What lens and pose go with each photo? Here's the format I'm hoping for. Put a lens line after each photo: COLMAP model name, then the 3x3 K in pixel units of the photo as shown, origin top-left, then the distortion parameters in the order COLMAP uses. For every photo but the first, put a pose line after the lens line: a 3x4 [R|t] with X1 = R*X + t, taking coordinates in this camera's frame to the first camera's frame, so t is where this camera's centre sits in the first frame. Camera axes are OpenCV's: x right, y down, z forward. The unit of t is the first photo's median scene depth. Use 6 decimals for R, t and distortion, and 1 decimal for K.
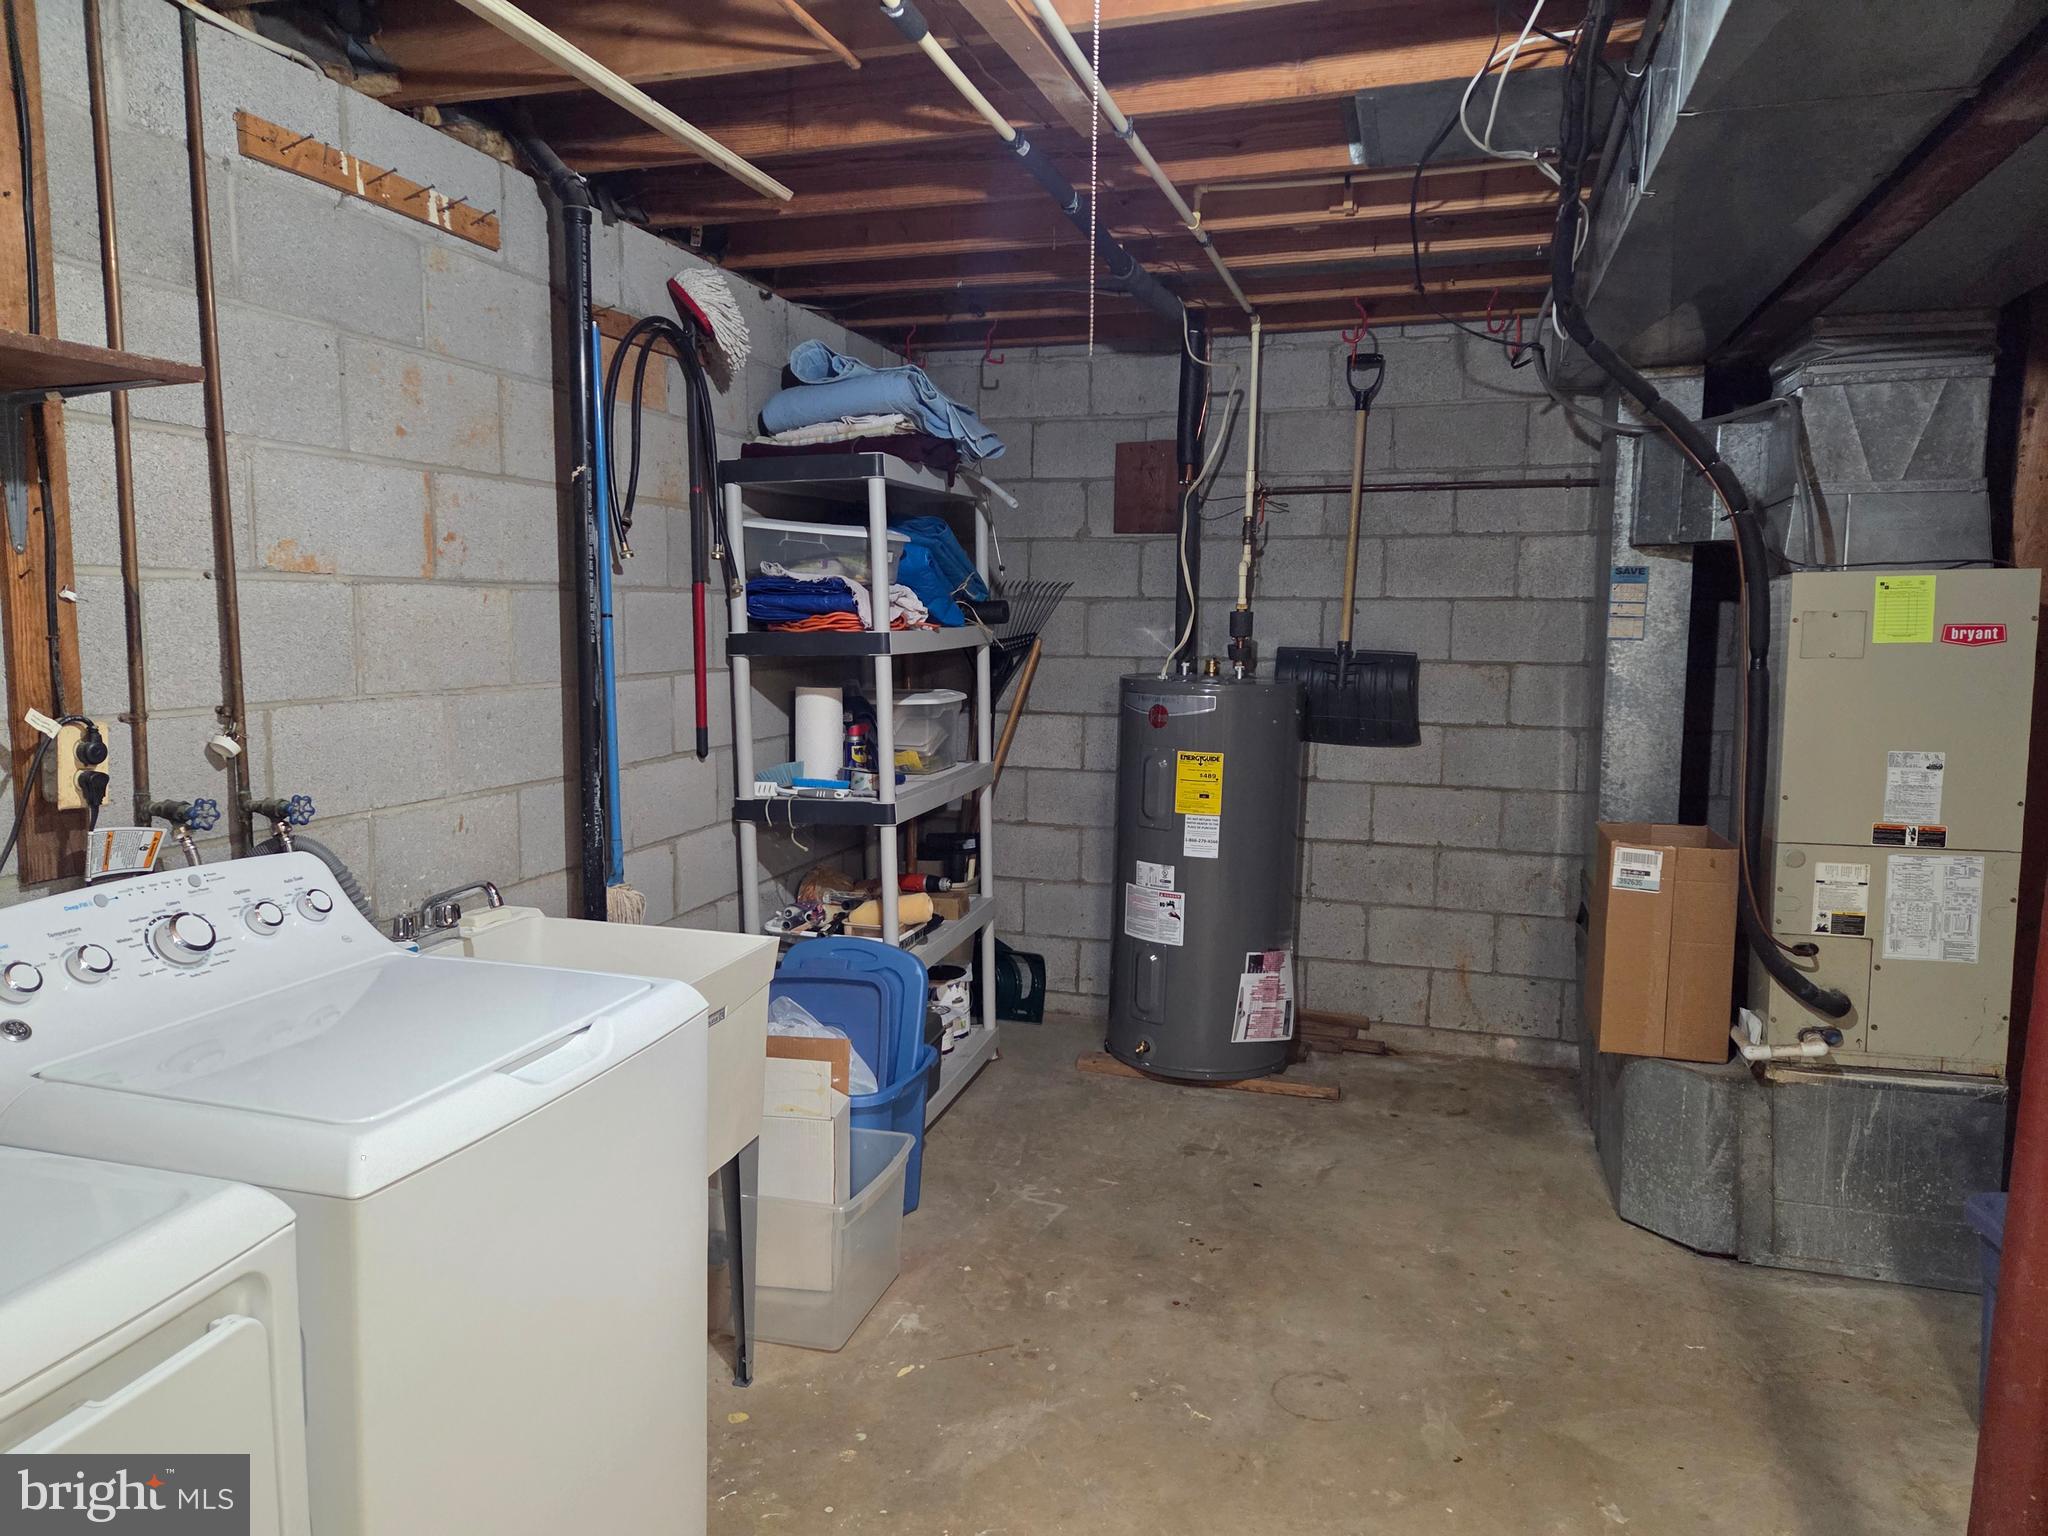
lens RADIAL K [[1378.6, 0, 1022.5], [0, 1378.6, 765.3], [0, 0, 1]] dist [0.037434, -0.016305]
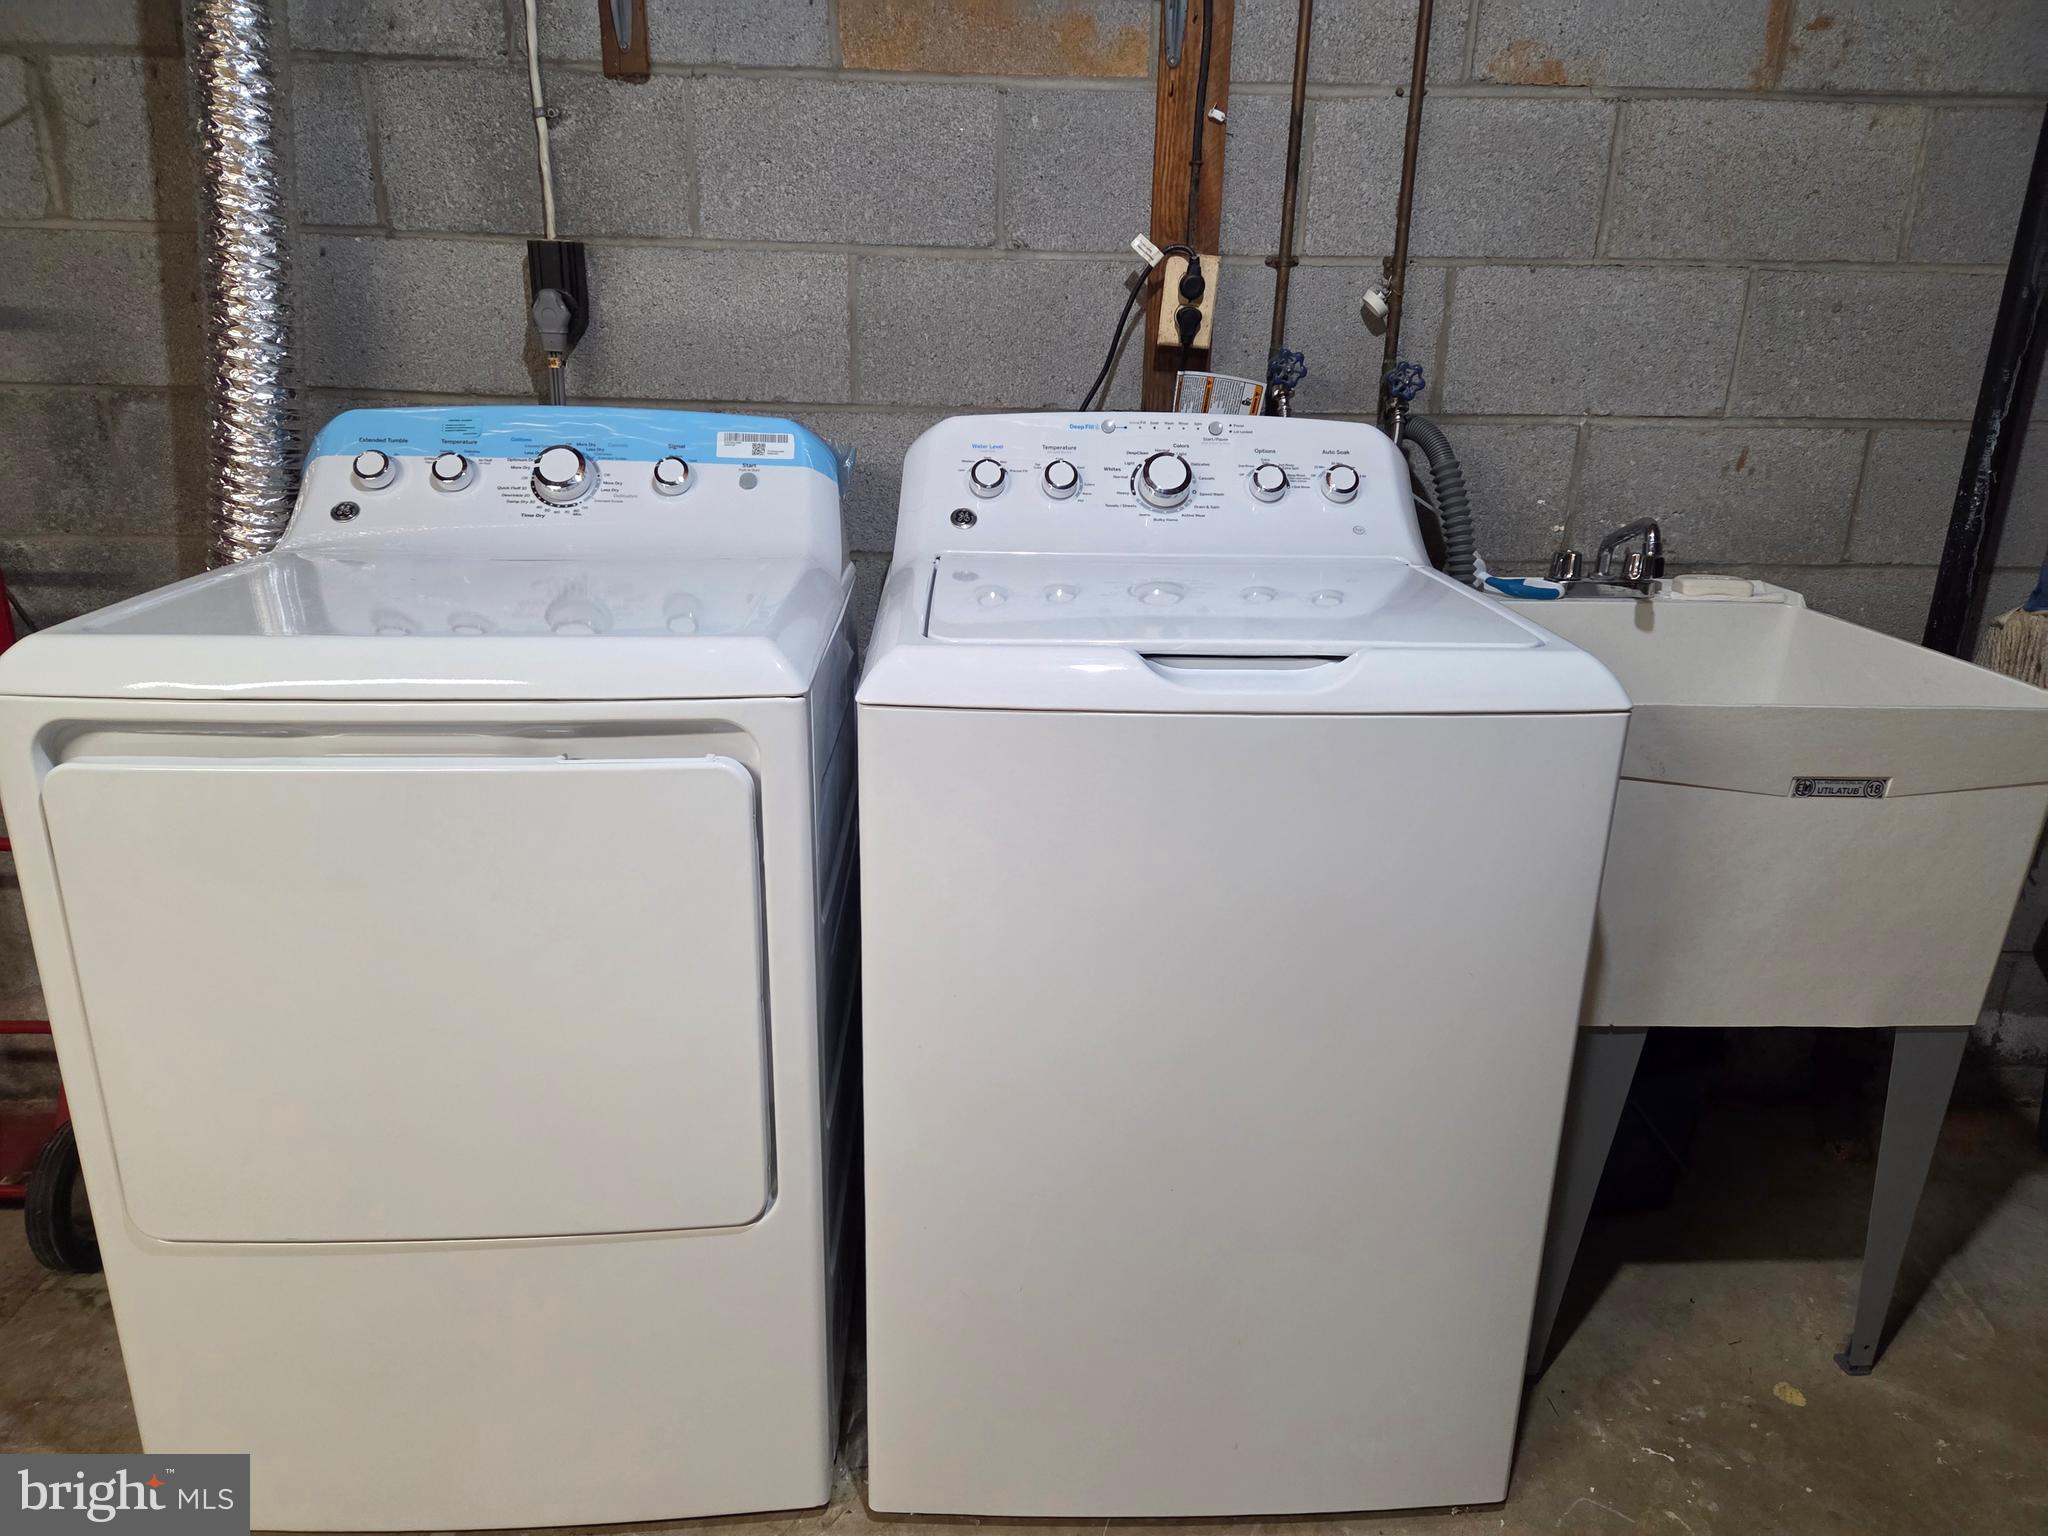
lens RADIAL K [[1378.6, 0, 1019.9], [0, 1378.6, 765.3], [0, 0, 1]] dist [0.037434, -0.016305]
pose [[0.320477, 0.285511, -0.903204, 0.209530], [-0.120903, 0.958026, 0.259941, 0.059797], [0.939509, 0.025895, 0.341544, 0.460060]]
